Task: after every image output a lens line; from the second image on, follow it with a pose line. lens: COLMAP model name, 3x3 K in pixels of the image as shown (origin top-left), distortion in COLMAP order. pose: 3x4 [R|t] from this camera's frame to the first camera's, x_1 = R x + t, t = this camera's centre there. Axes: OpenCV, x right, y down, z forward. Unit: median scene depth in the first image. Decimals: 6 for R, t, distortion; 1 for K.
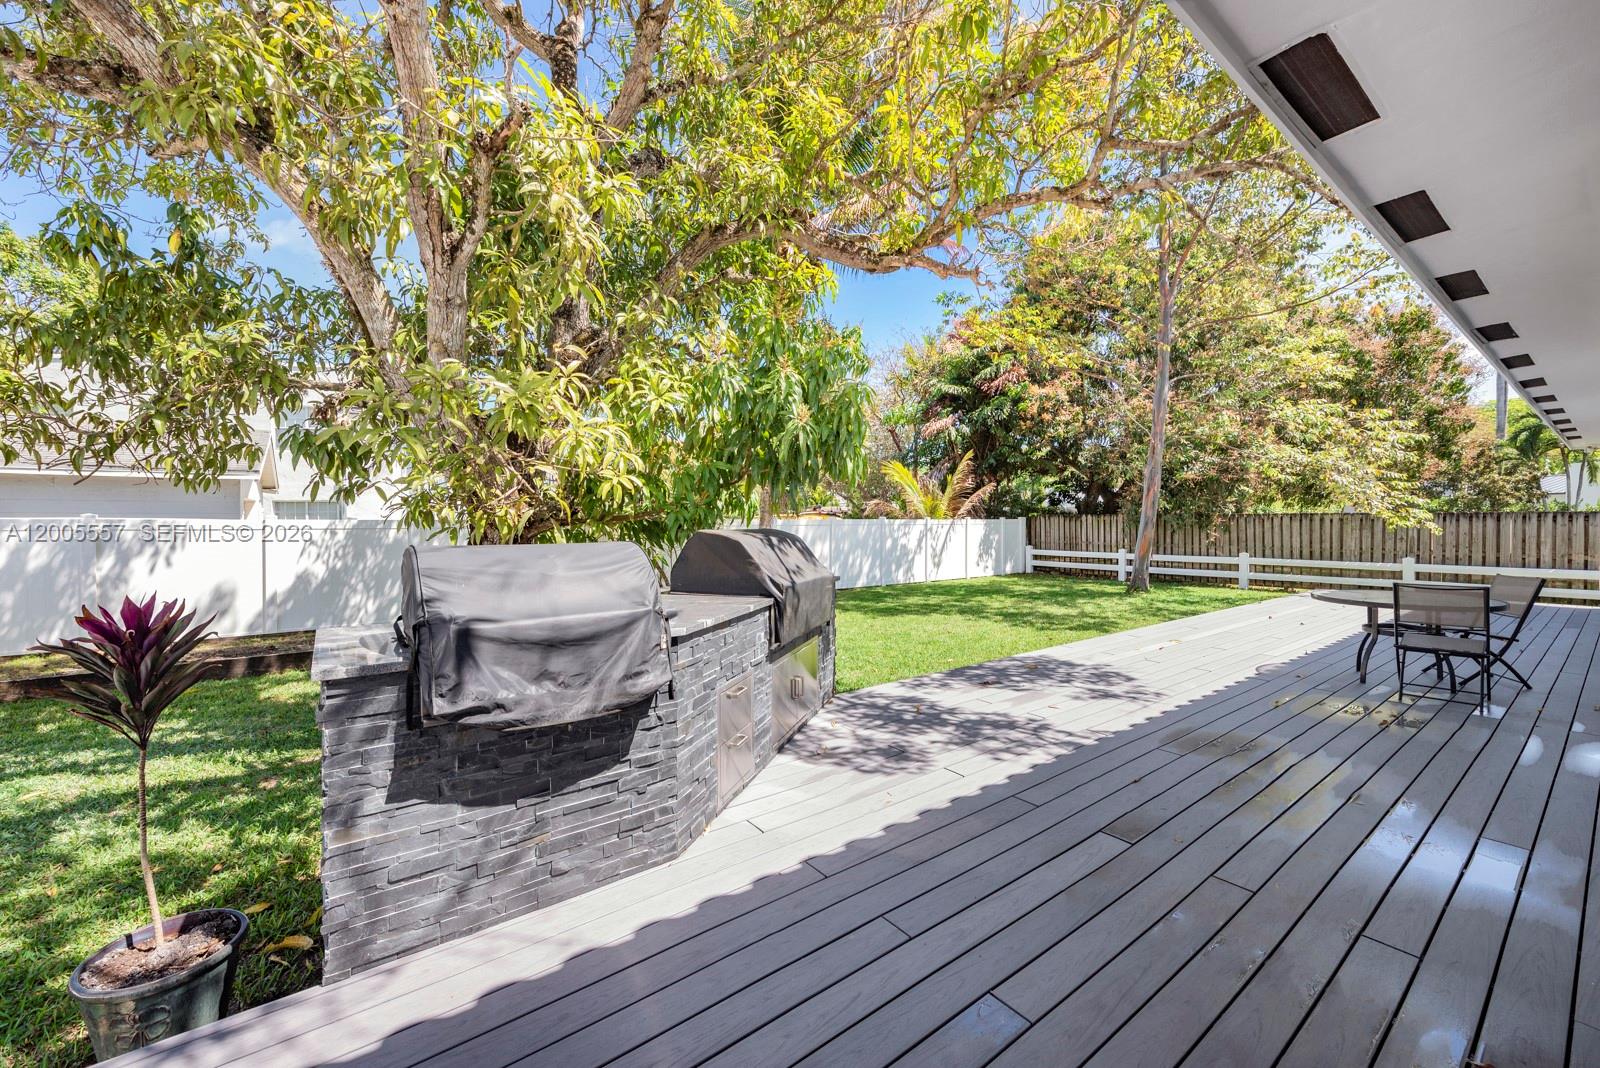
lens RADIAL K [[631.0, 0, 794.5], [0, 631.0, 535.0], [0, 0, 1]] dist [0.008337, -0.001778]
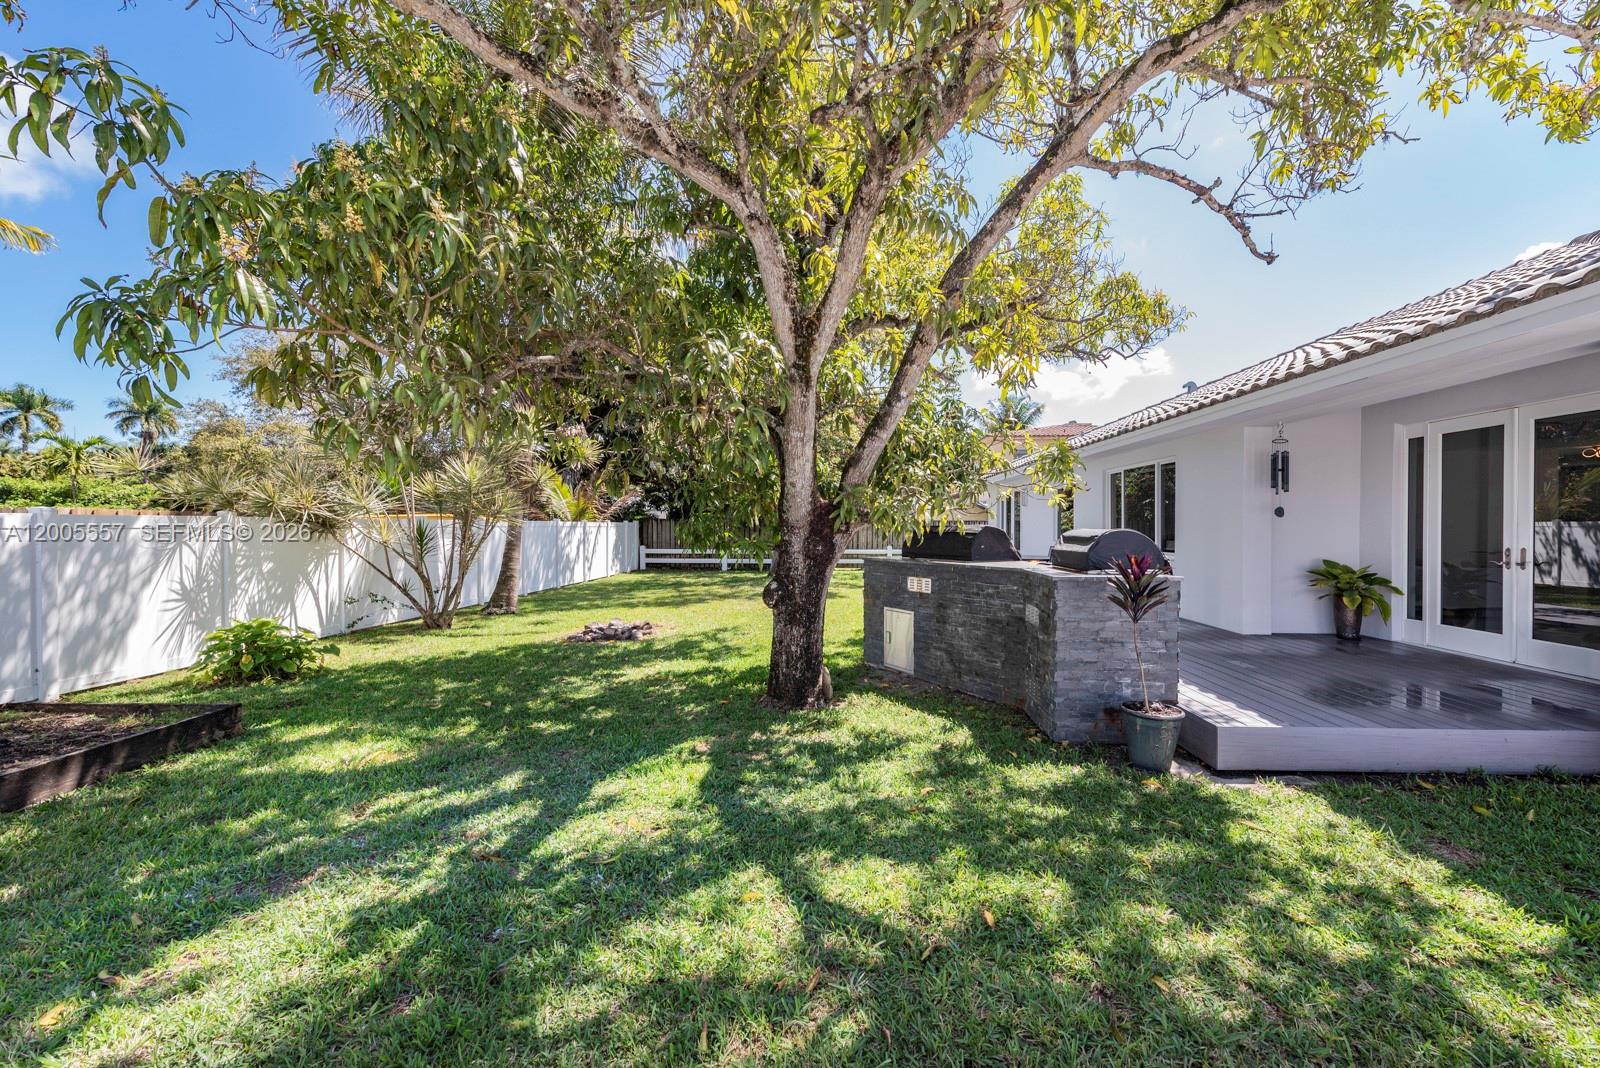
lens RADIAL K [[631.0, 0, 796.5], [0, 631.0, 531.5], [0, 0, 1]] dist [0.008337, -0.001778]
pose [[0.647478, -0.007055, 0.762052, -0.385592], [0.007610, 0.999967, 0.002792, -0.012086], [-0.762046, 0.003991, 0.647510, 0.036480]]
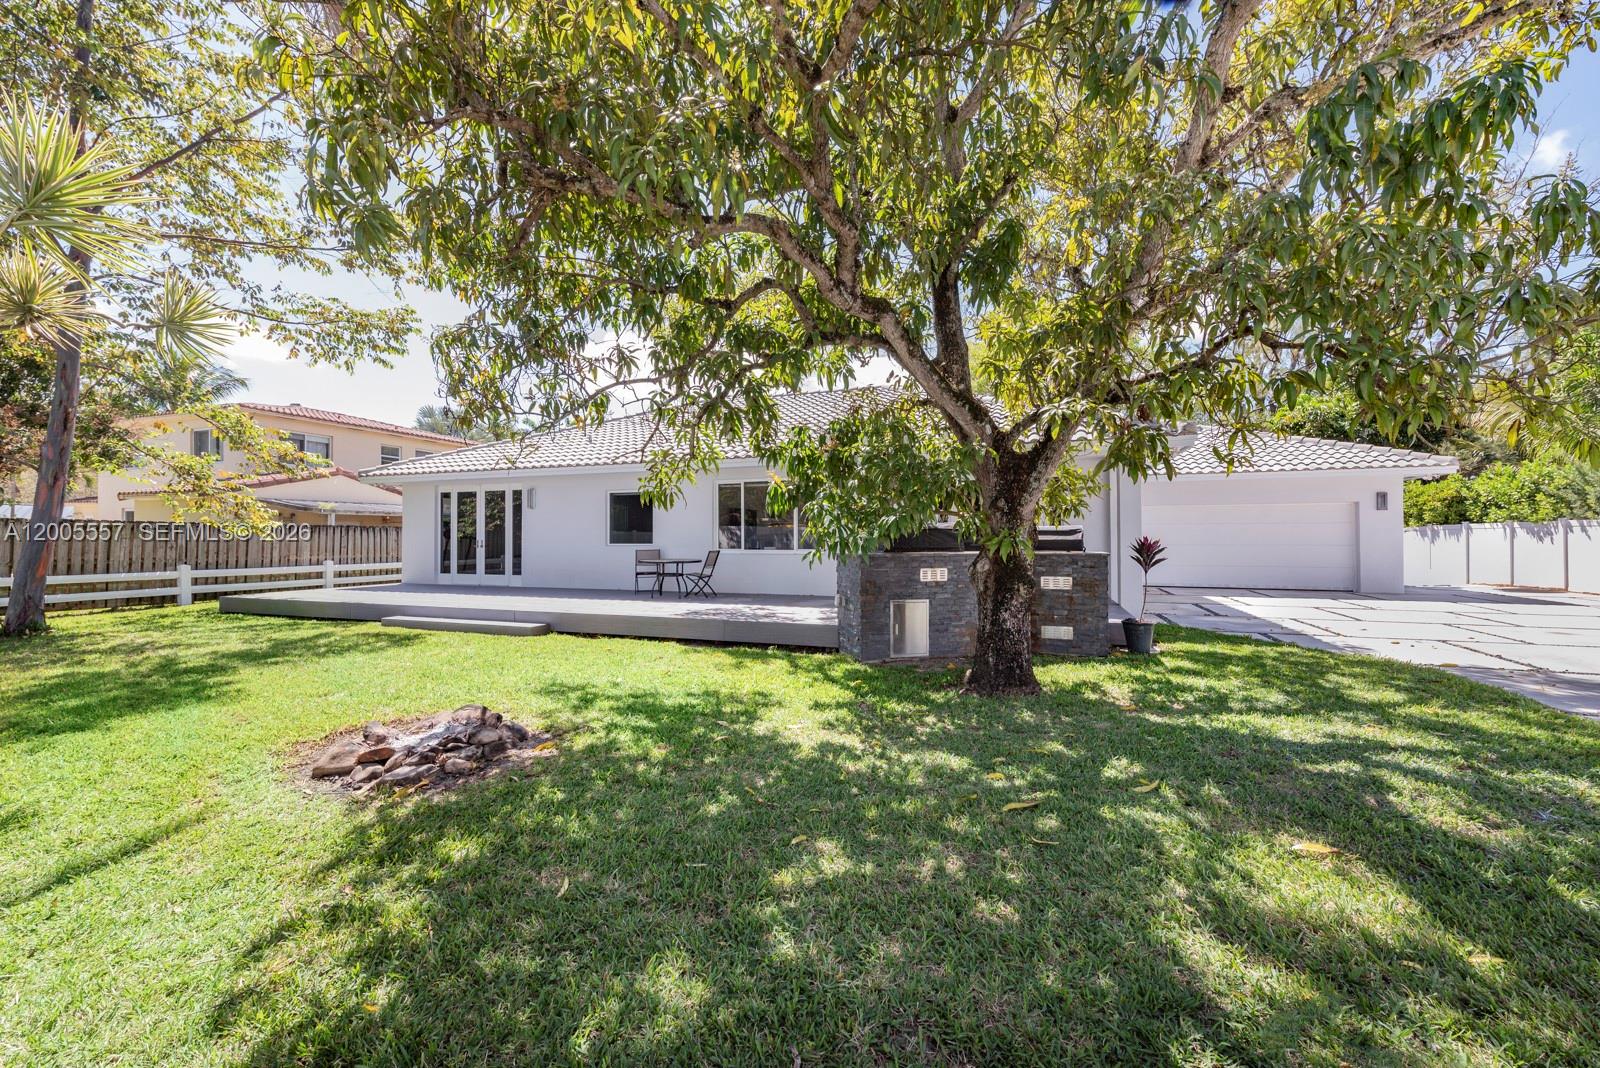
lens RADIAL K [[631.0, 0, 804.8], [0, 631.0, 533.2], [0, 0, 1]] dist [0.008337, -0.001778]
pose [[-0.514583, 0.001693, 0.857439, -0.376508], [0.007904, 0.999965, 0.002769, -0.008989], [-0.857404, 0.008203, -0.514579, 0.576819]]
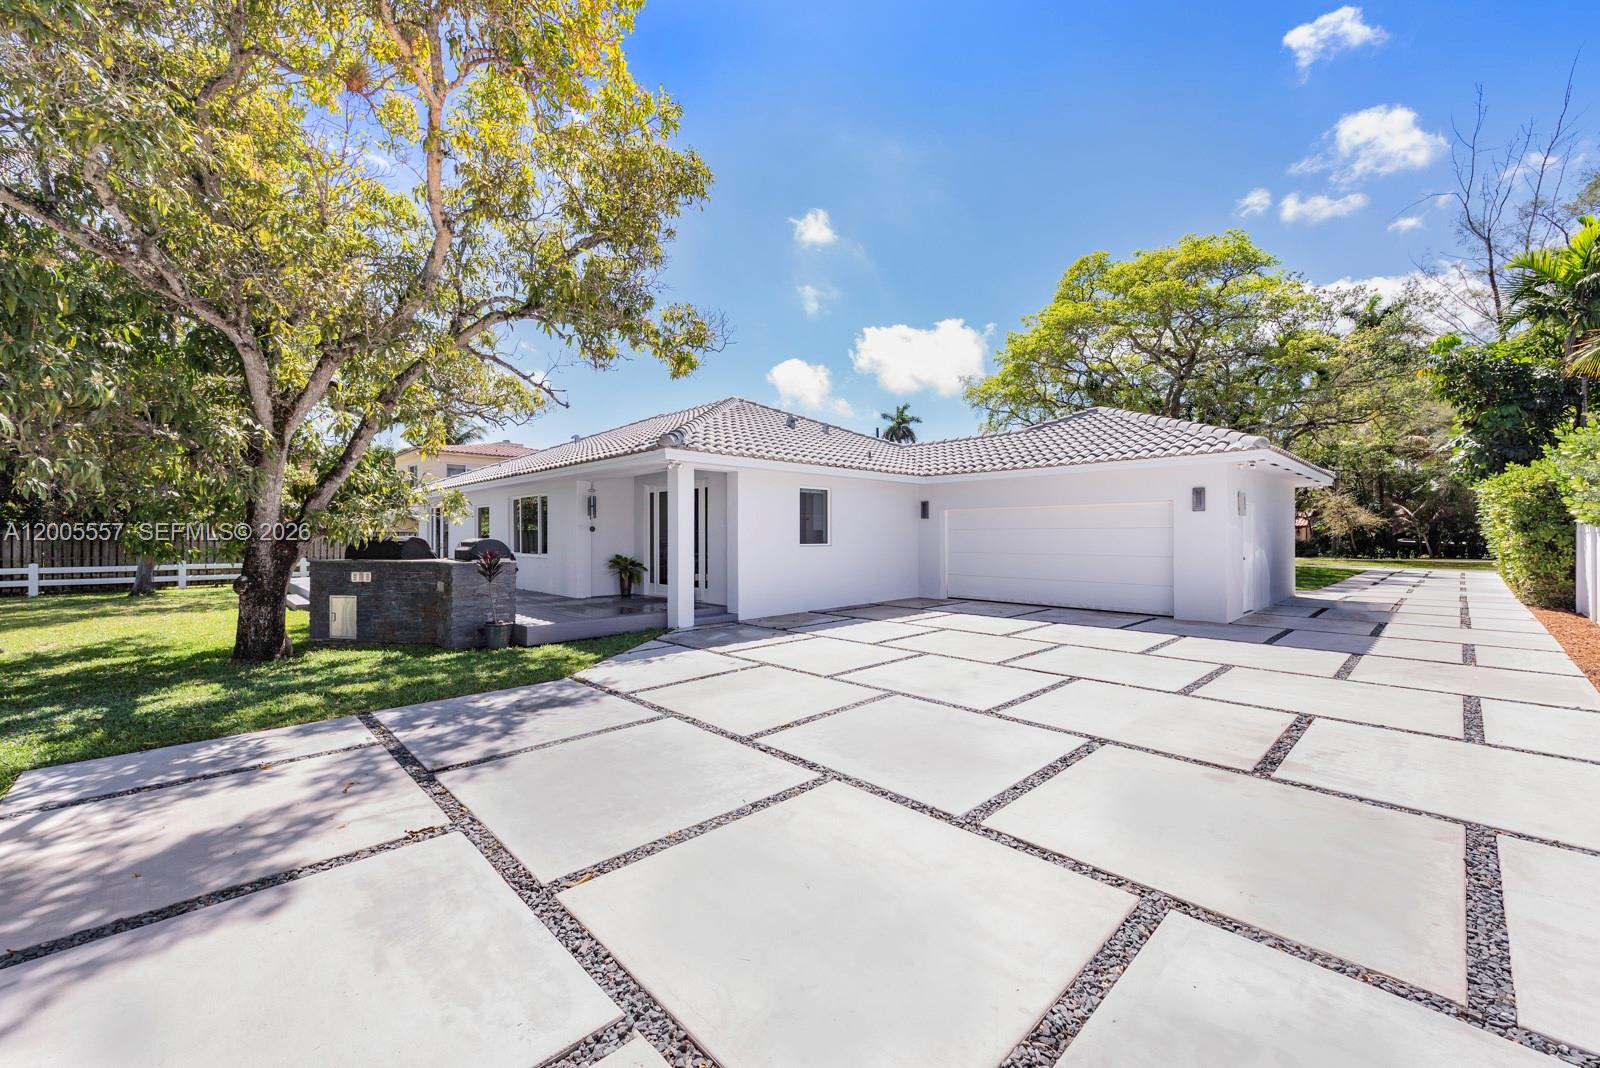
lens RADIAL K [[631.0, 0, 790.3], [0, 631.0, 534.6], [0, 0, 1]] dist [0.008337, -0.001778]
pose [[-0.116338, 0.002302, 0.993207, -0.672229], [0.010525, 0.999944, -0.001085, -0.011125], [-0.993154, 0.010328, -0.116356, -0.096734]]
